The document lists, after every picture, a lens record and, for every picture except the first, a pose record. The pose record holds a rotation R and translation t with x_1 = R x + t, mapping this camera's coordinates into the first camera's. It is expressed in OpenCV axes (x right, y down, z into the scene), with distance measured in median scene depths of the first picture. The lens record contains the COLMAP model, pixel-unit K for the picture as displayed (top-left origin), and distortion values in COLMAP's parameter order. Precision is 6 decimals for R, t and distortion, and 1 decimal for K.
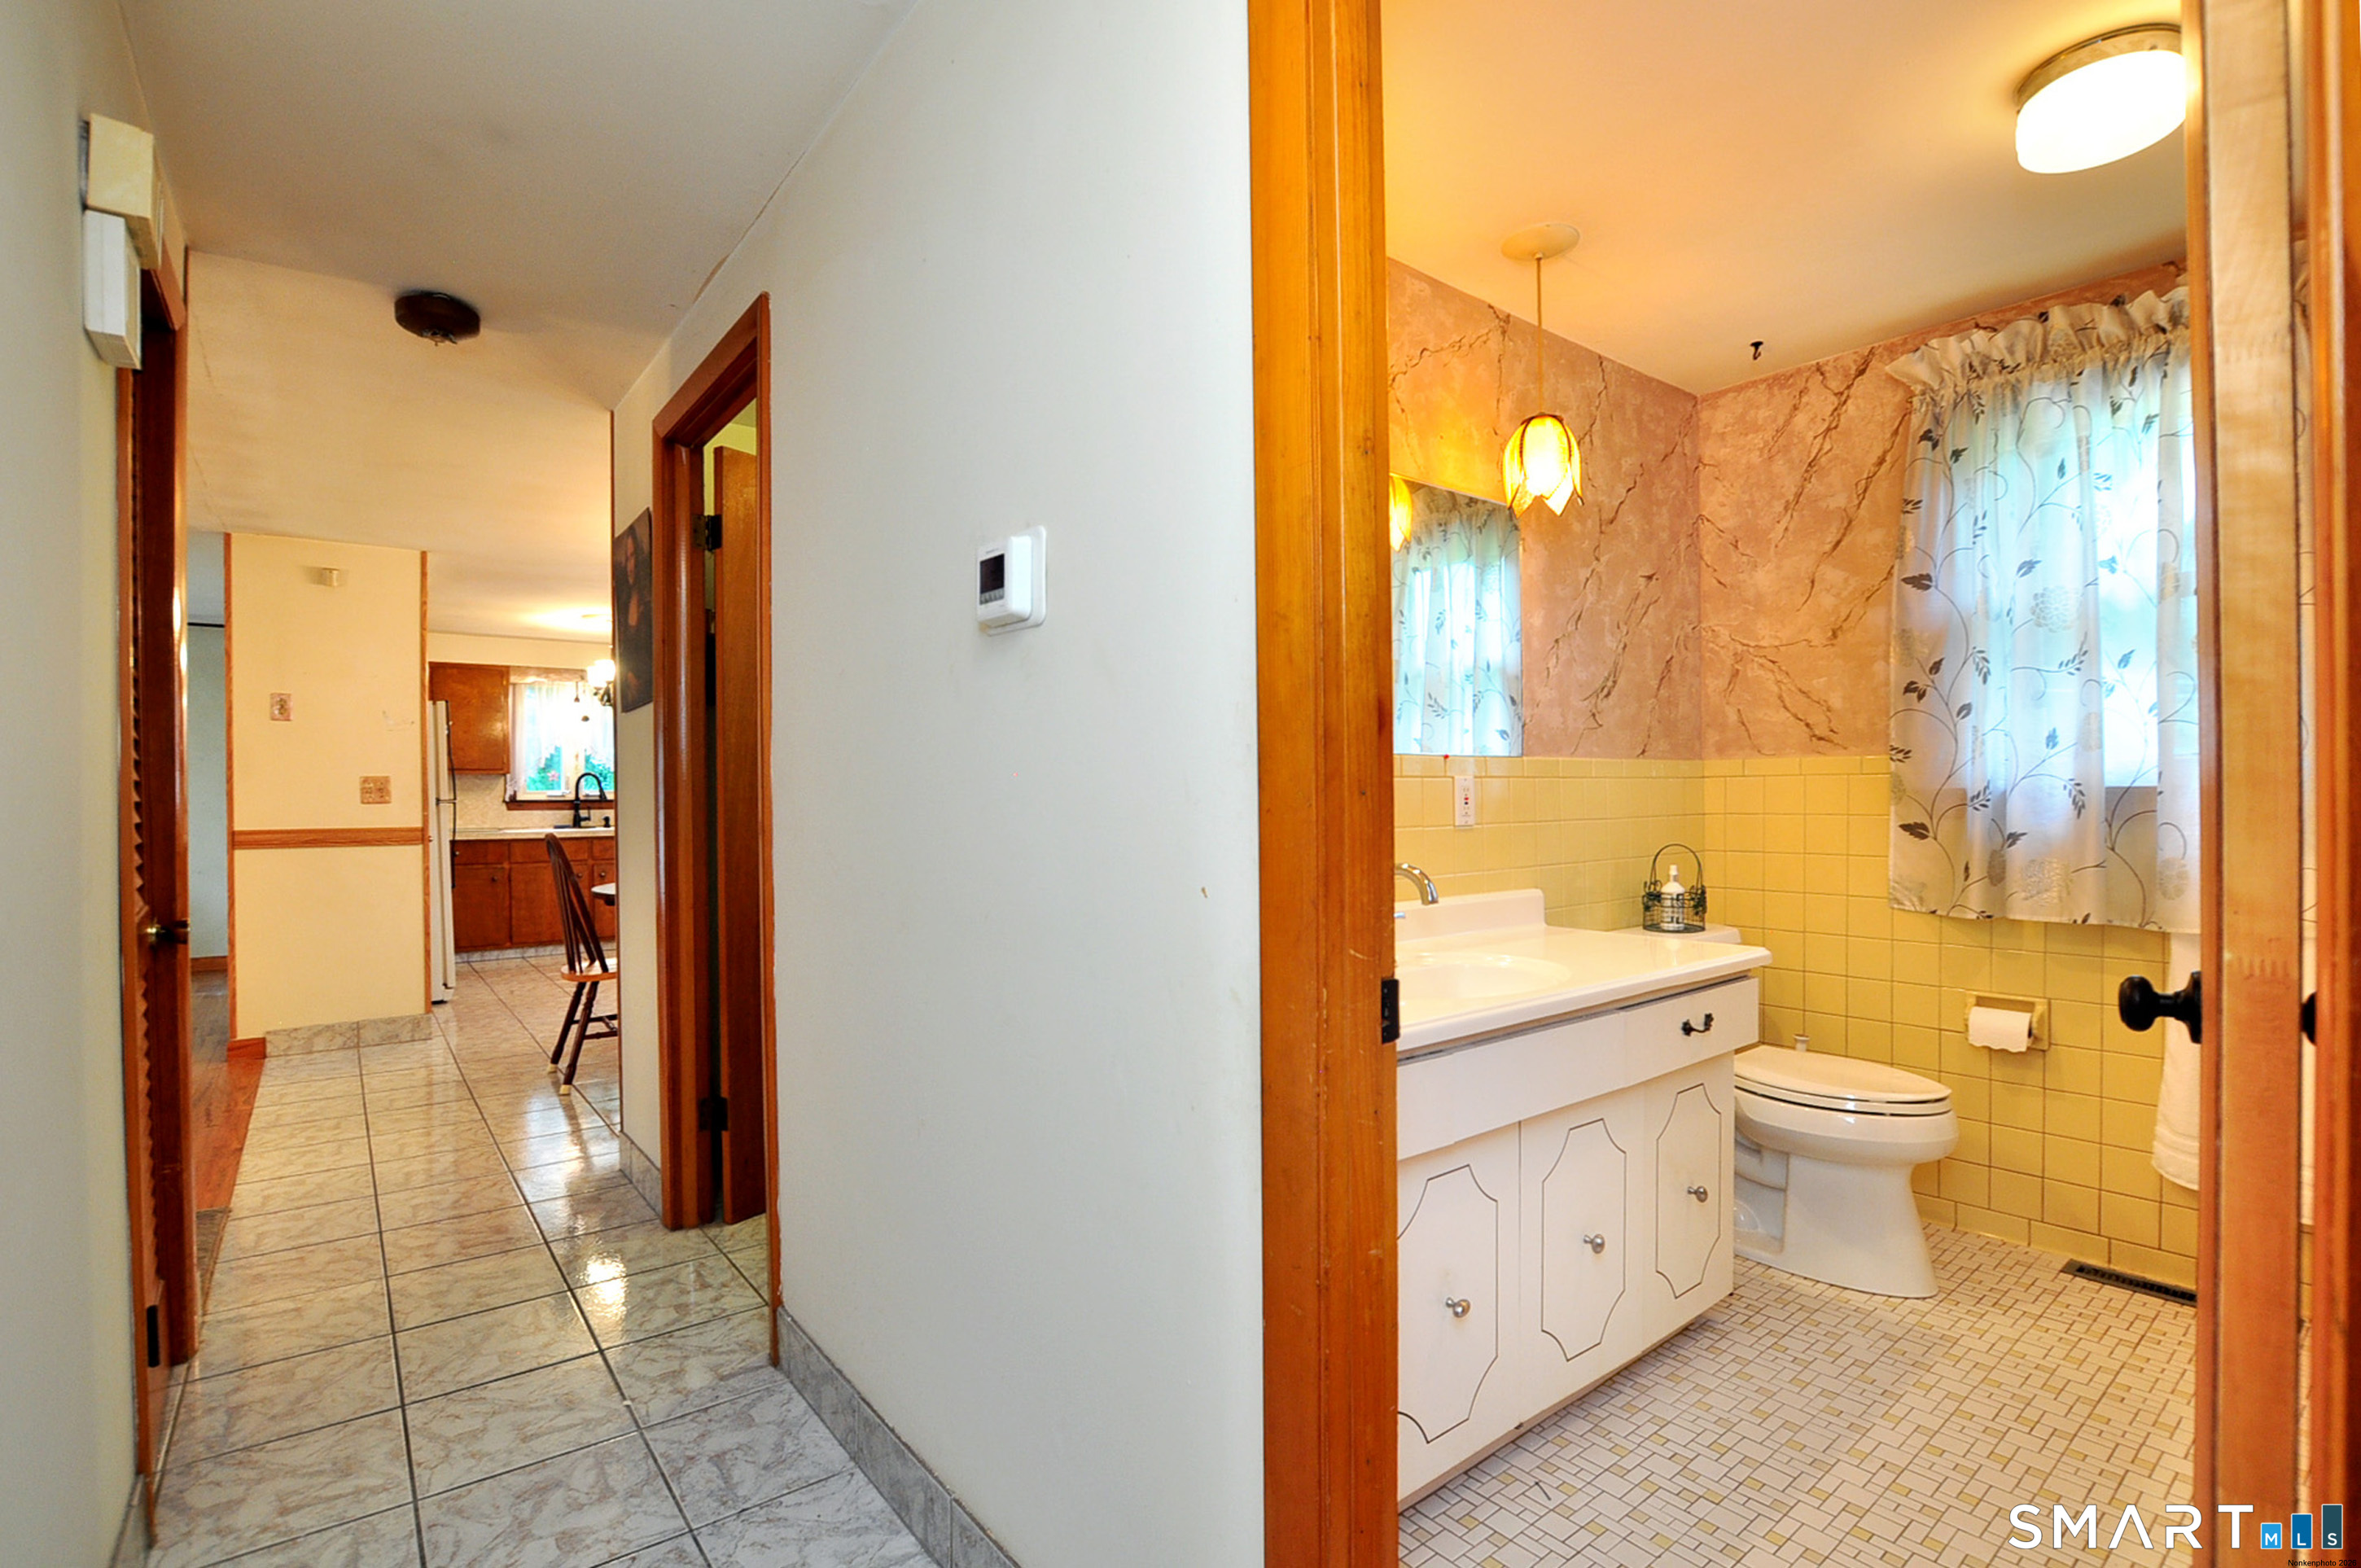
lens RADIAL K [[1067.3, 0, 1178.4], [0, 1067.3, 797.7], [0, 0, 1]] dist [-0.024218, -0.000515]
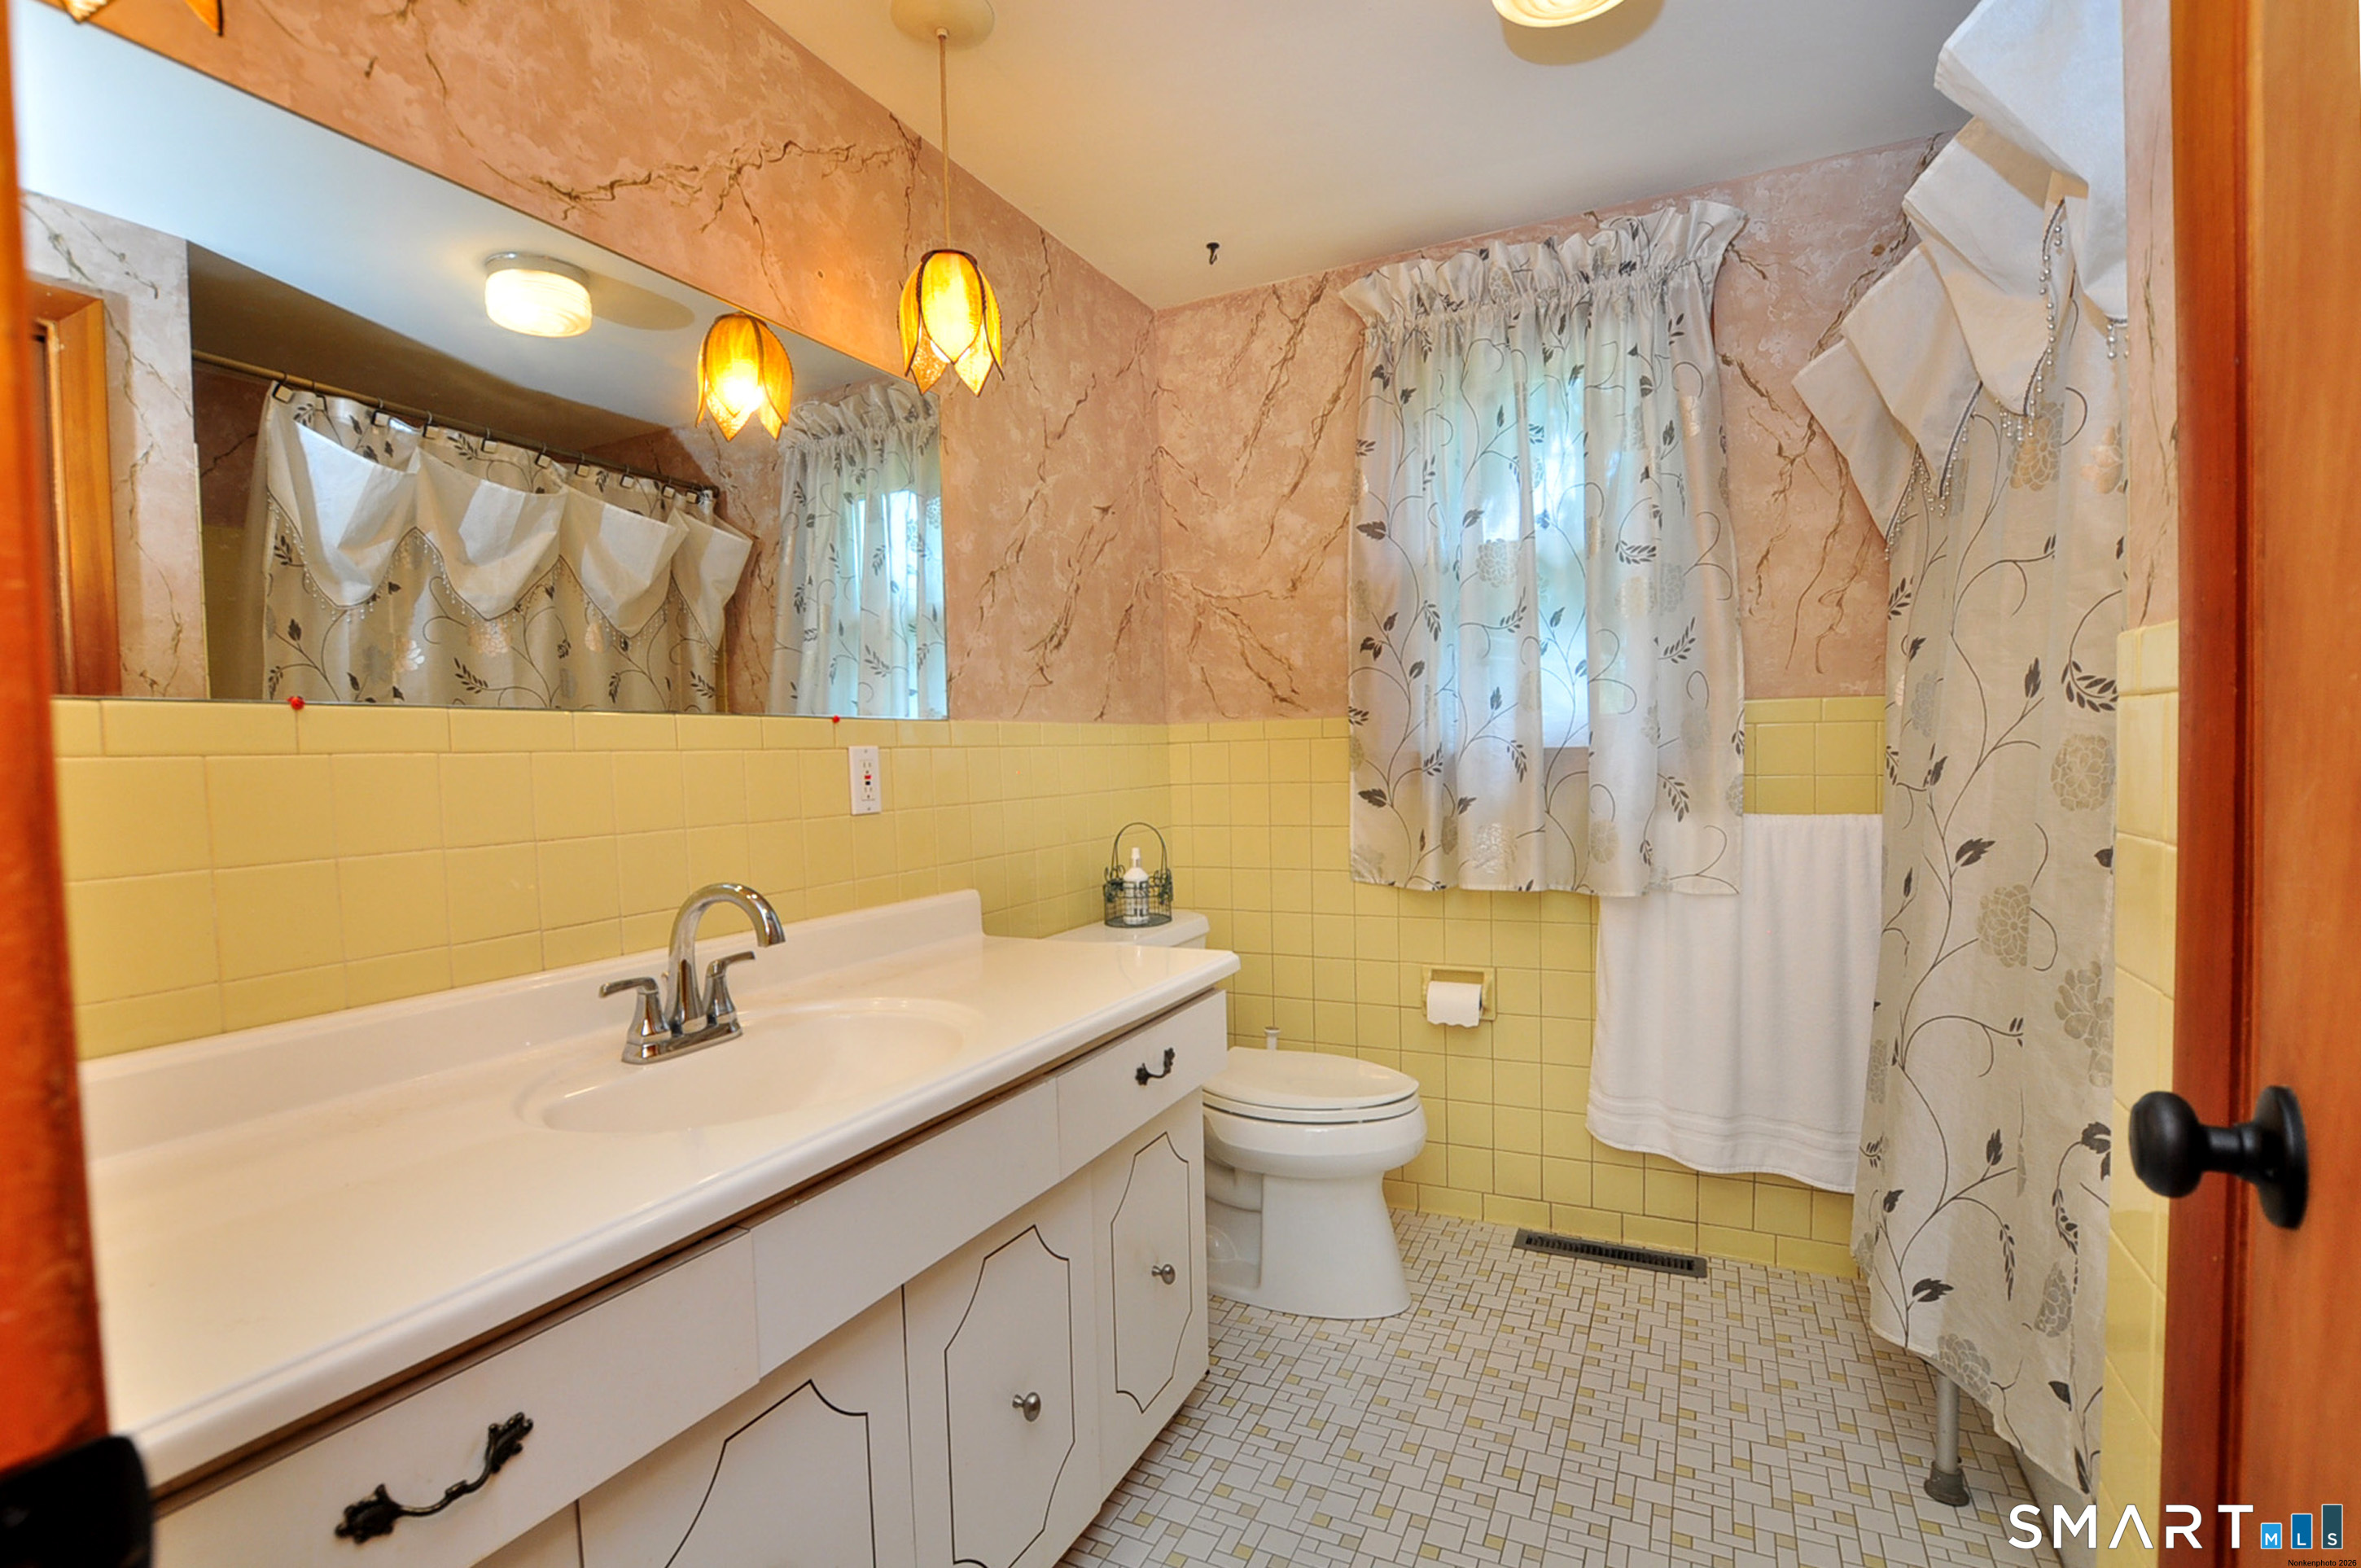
lens RADIAL K [[1067.3, 0, 1178.4], [0, 1067.3, 797.7], [0, 0, 1]] dist [-0.024218, -0.000515]
pose [[0.898558, -0.034265, 0.437514, 0.128660], [0.022249, 0.999222, 0.032563, -0.003596], [-0.438290, -0.019525, 0.898622, 0.224755]]
